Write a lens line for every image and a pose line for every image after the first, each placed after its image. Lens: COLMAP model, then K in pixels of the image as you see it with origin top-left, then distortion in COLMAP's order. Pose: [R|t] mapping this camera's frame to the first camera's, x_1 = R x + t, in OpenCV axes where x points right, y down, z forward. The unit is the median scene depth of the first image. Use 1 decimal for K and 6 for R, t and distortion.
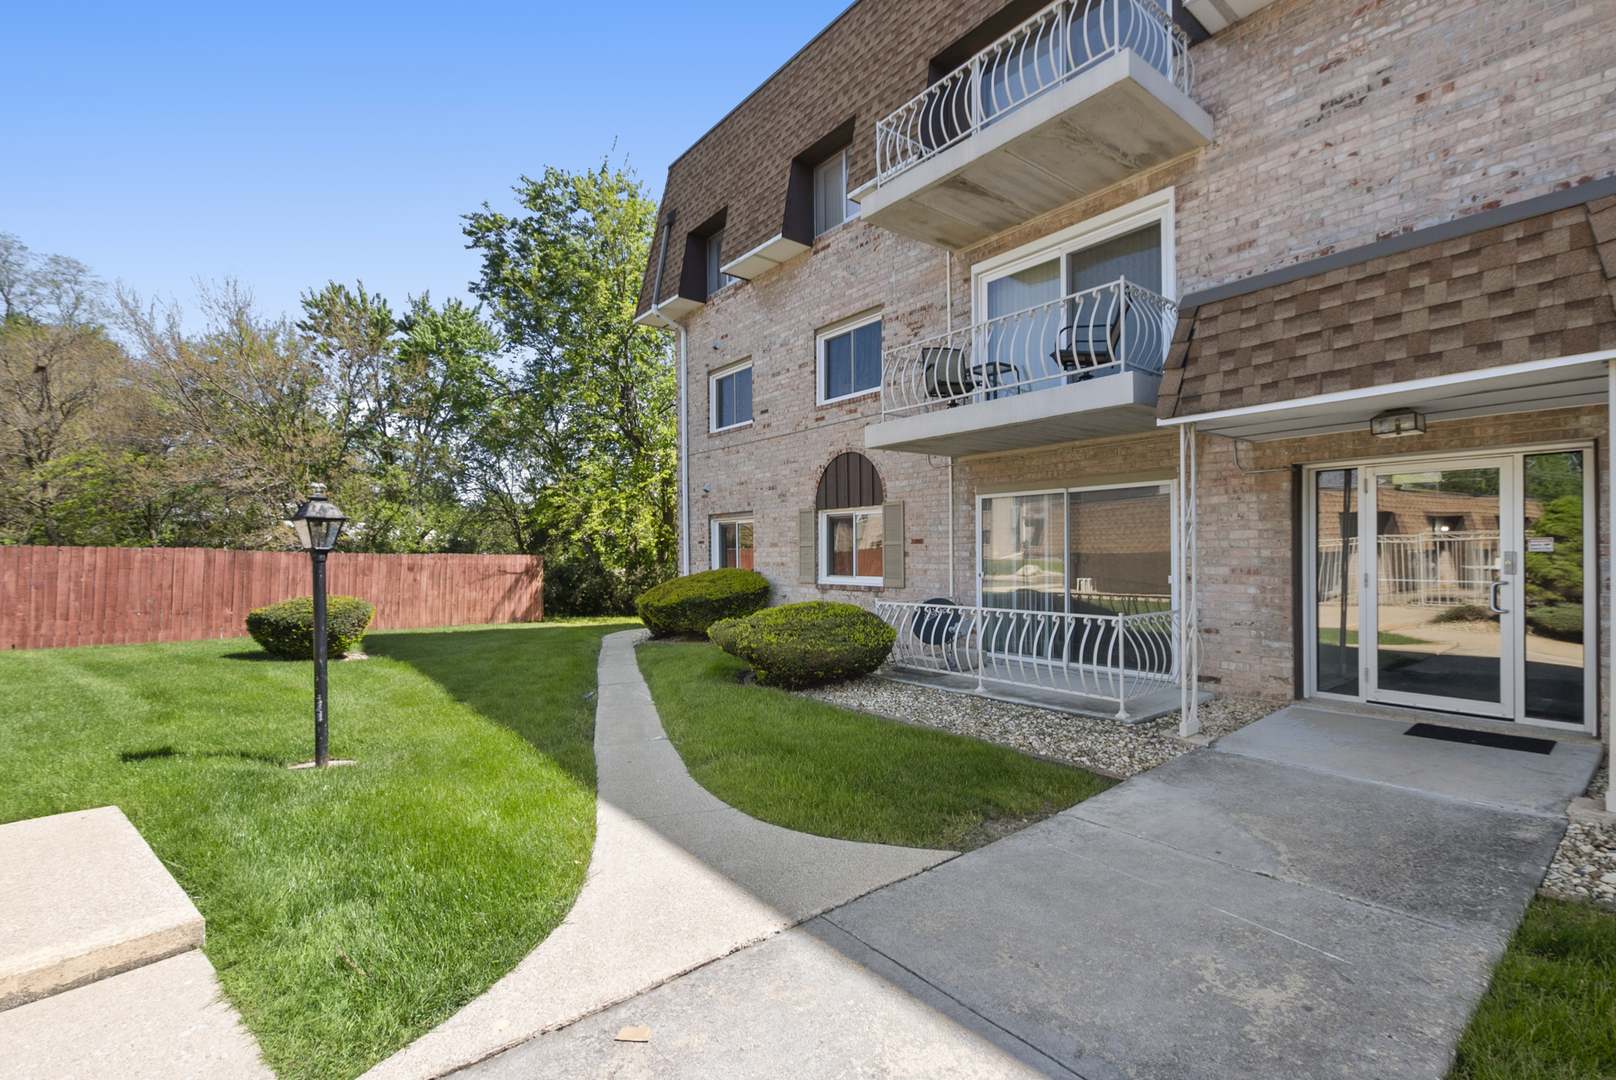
lens RADIAL K [[713.8, 0, 809.1], [0, 713.8, 546.3], [0, 0, 1]] dist [-0.000345, -0.000382]
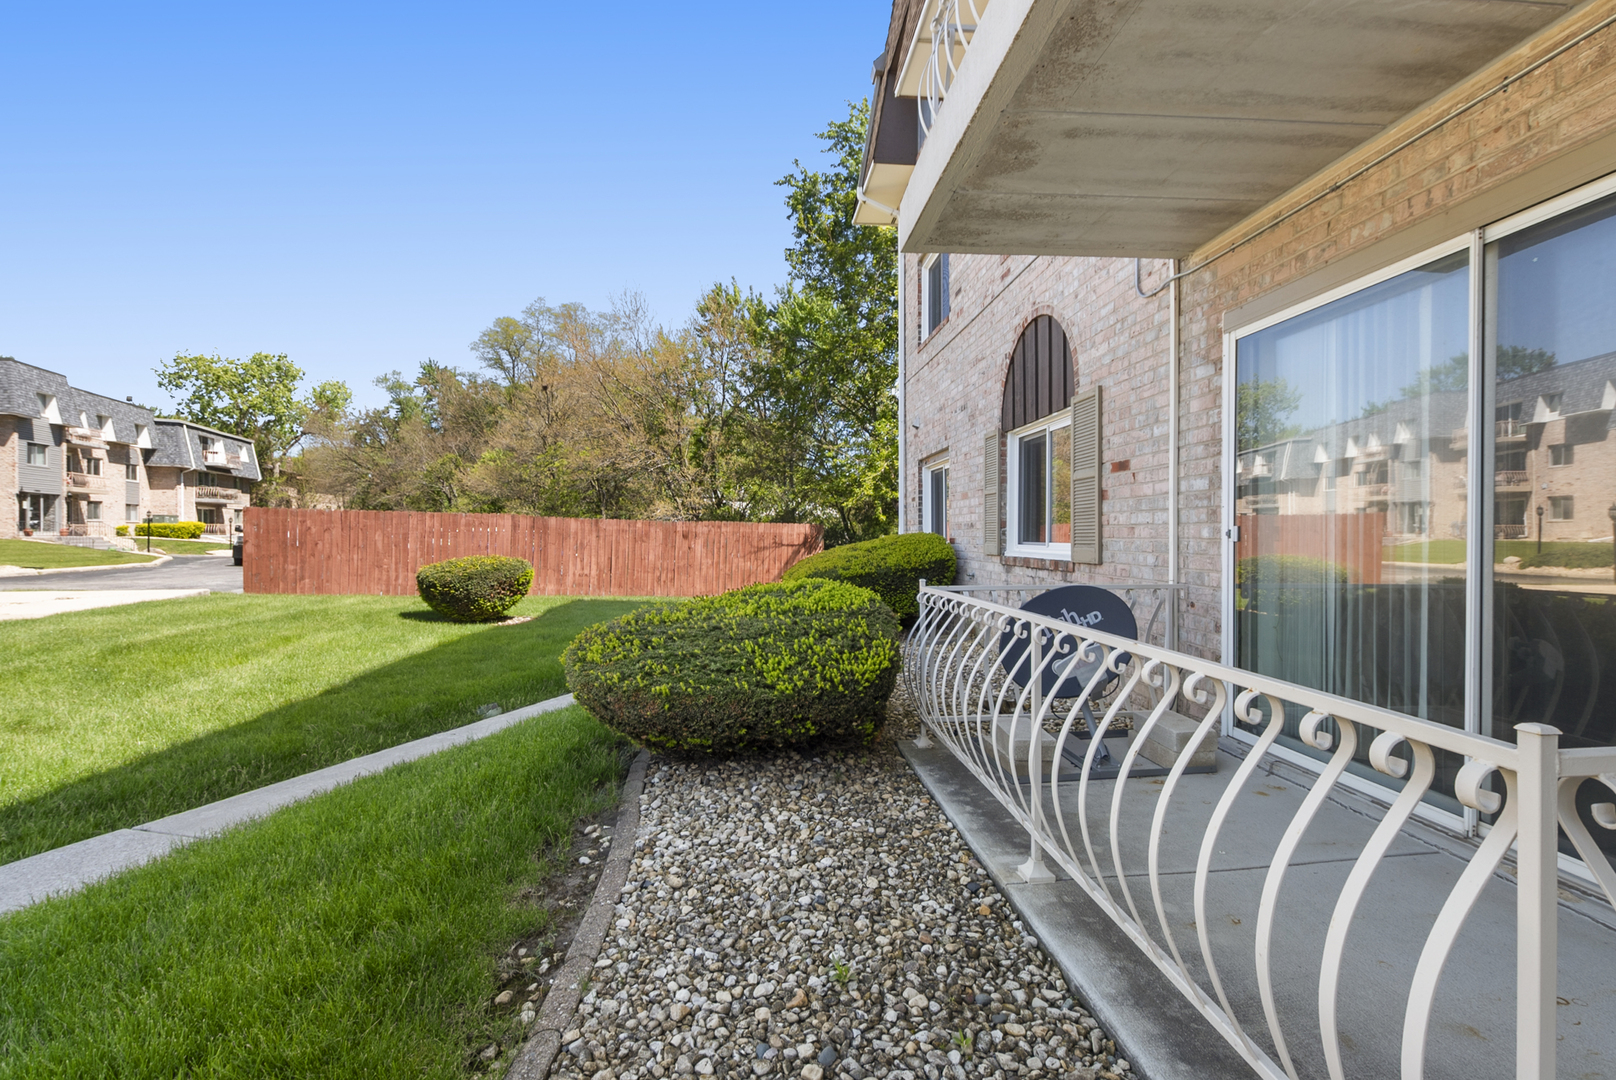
lens RADIAL K [[713.8, 0, 811.7], [0, 713.8, 535.4], [0, 0, 1]] dist [-0.000345, -0.000382]
pose [[0.835464, 0.007609, -0.549492, 0.174456], [-0.001098, 0.999925, 0.012176, 0.024148], [0.549544, -0.009569, 0.835410, 0.358481]]
